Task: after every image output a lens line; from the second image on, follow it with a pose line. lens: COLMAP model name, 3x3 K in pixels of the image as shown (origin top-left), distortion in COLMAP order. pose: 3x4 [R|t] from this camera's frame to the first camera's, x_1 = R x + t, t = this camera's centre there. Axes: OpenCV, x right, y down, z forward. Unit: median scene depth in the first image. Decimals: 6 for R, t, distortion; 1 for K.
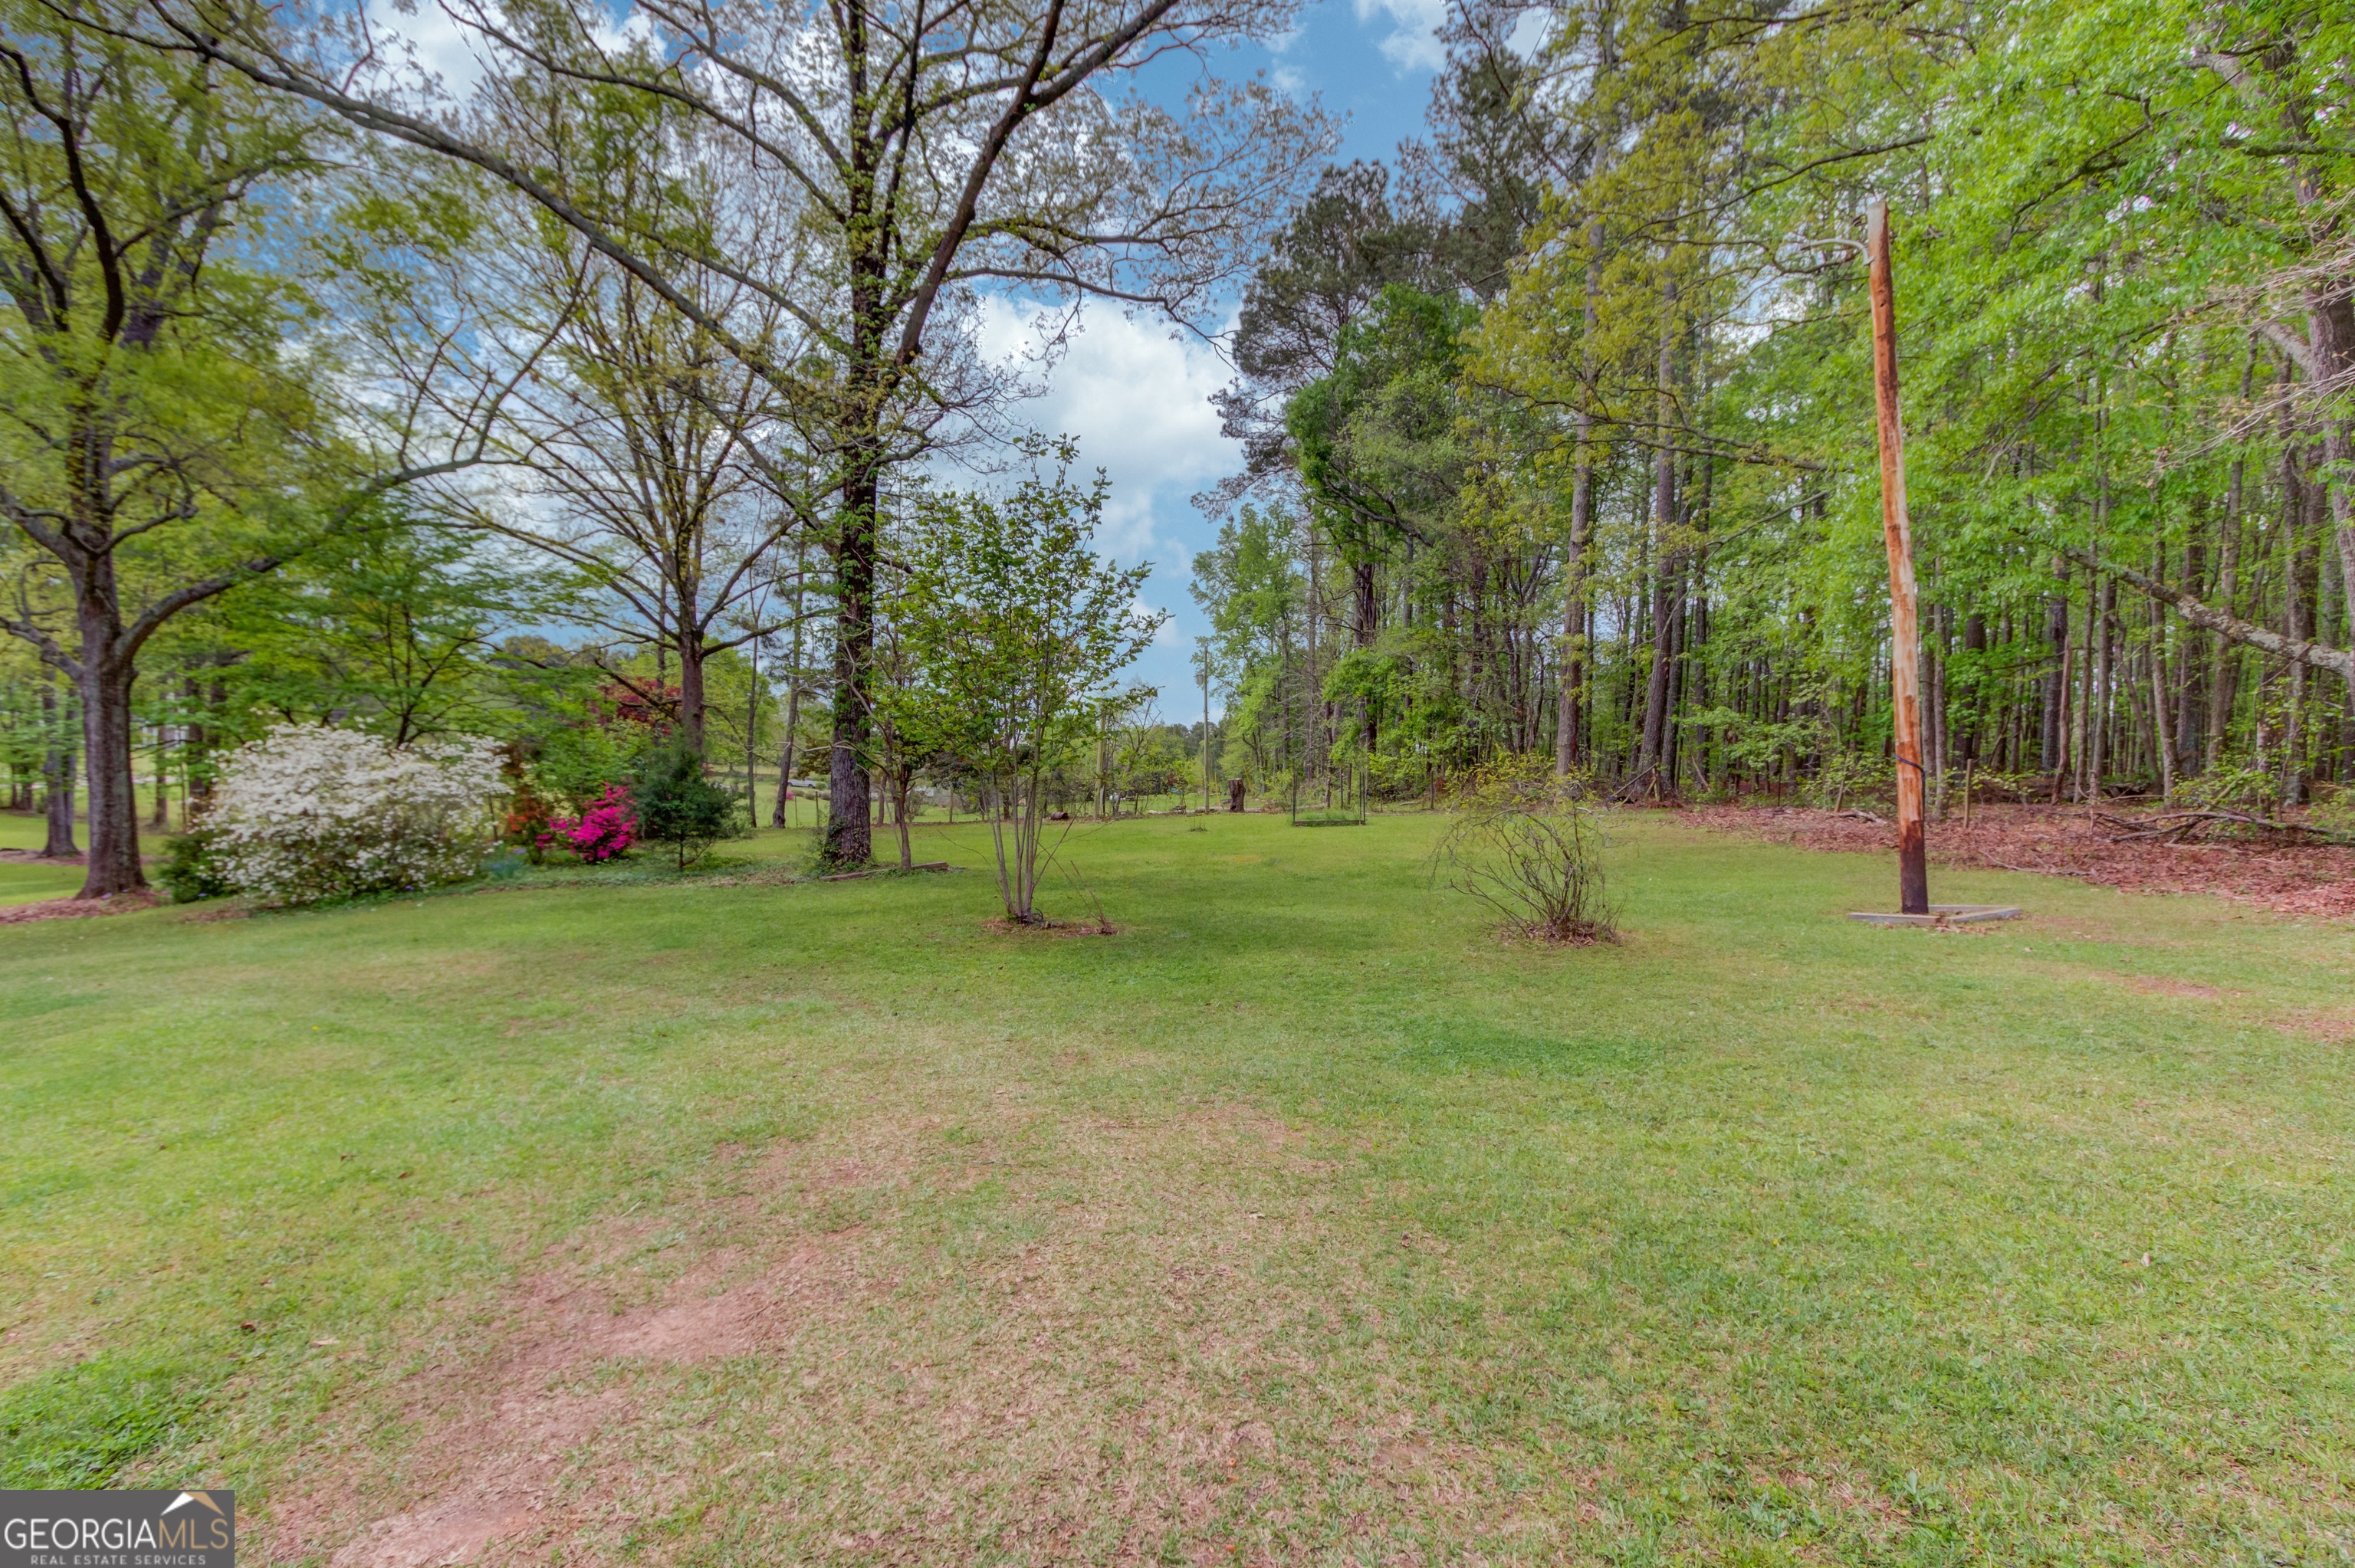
lens RADIAL K [[1070.0, 0, 1172.2], [0, 1070.0, 779.7], [0, 0, 1]] dist [0.000100, 0.000028]
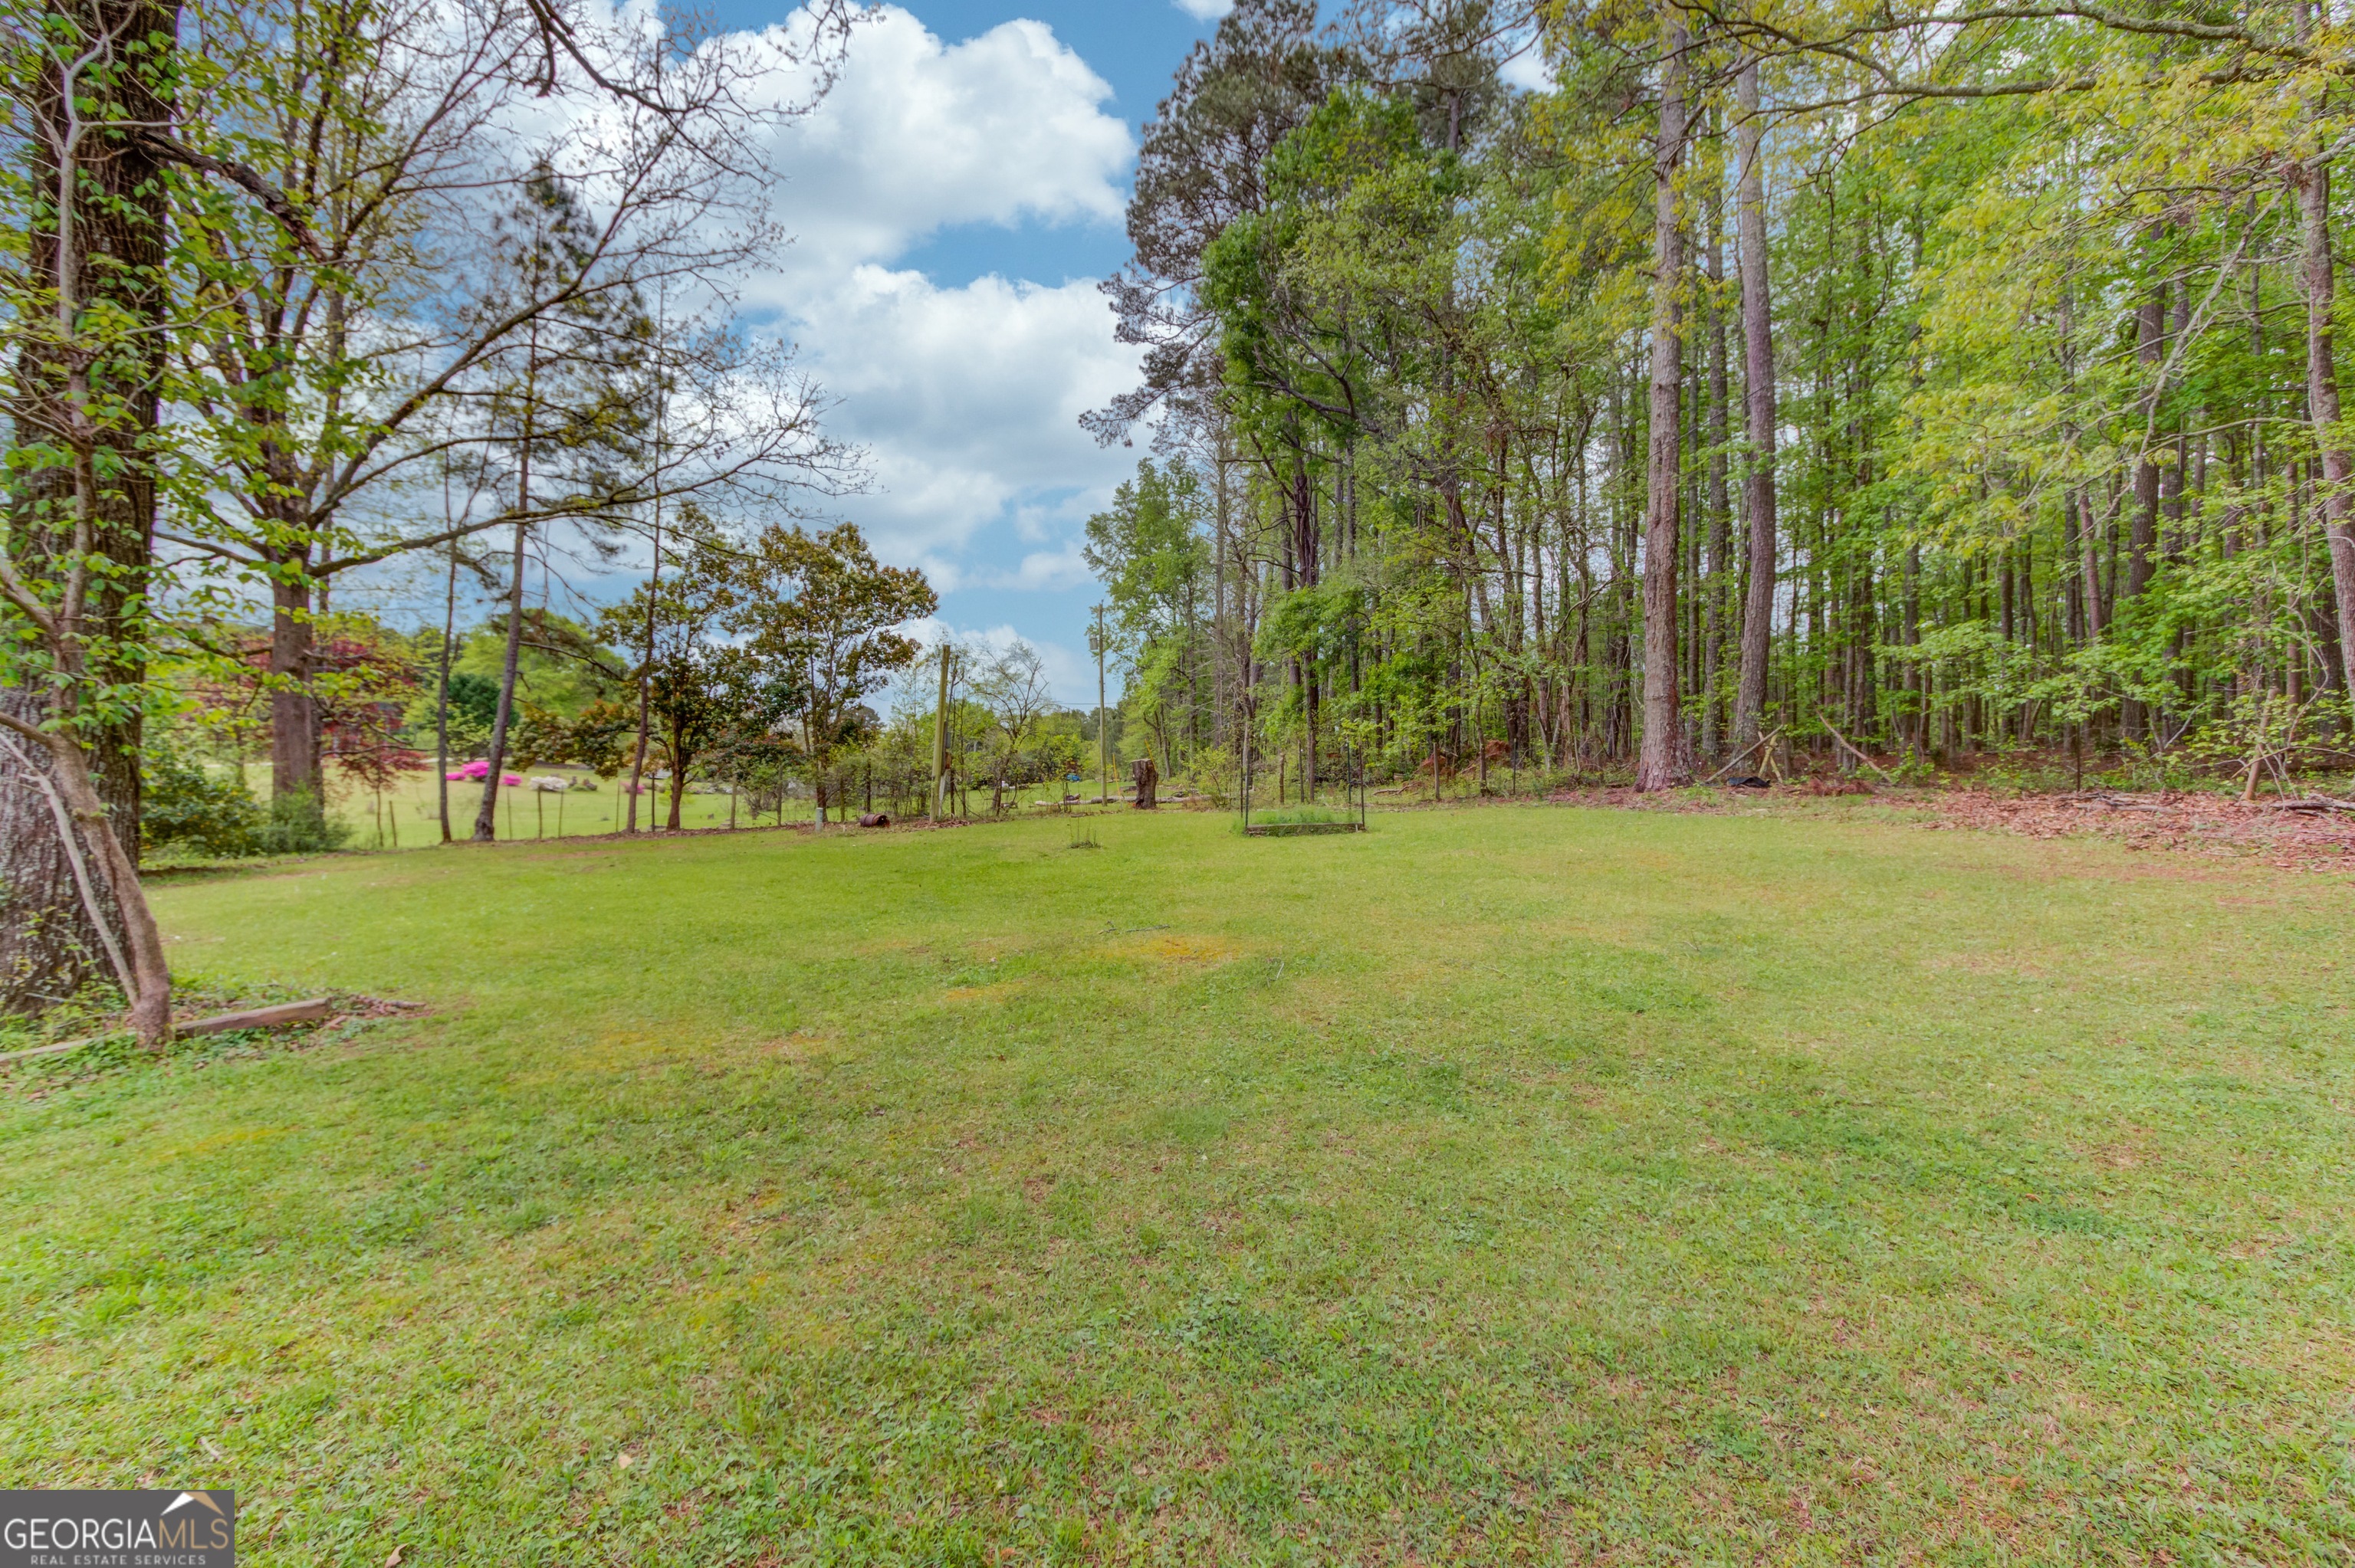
lens RADIAL K [[1070.0, 0, 1174.1], [0, 1070.0, 772.0], [0, 0, 1]] dist [0.000100, 0.000028]
pose [[0.995310, -0.015613, 0.095467, 0.004831], [0.015049, 0.999865, 0.006627, 0.001009], [-0.095557, -0.005159, 0.995411, 0.111178]]
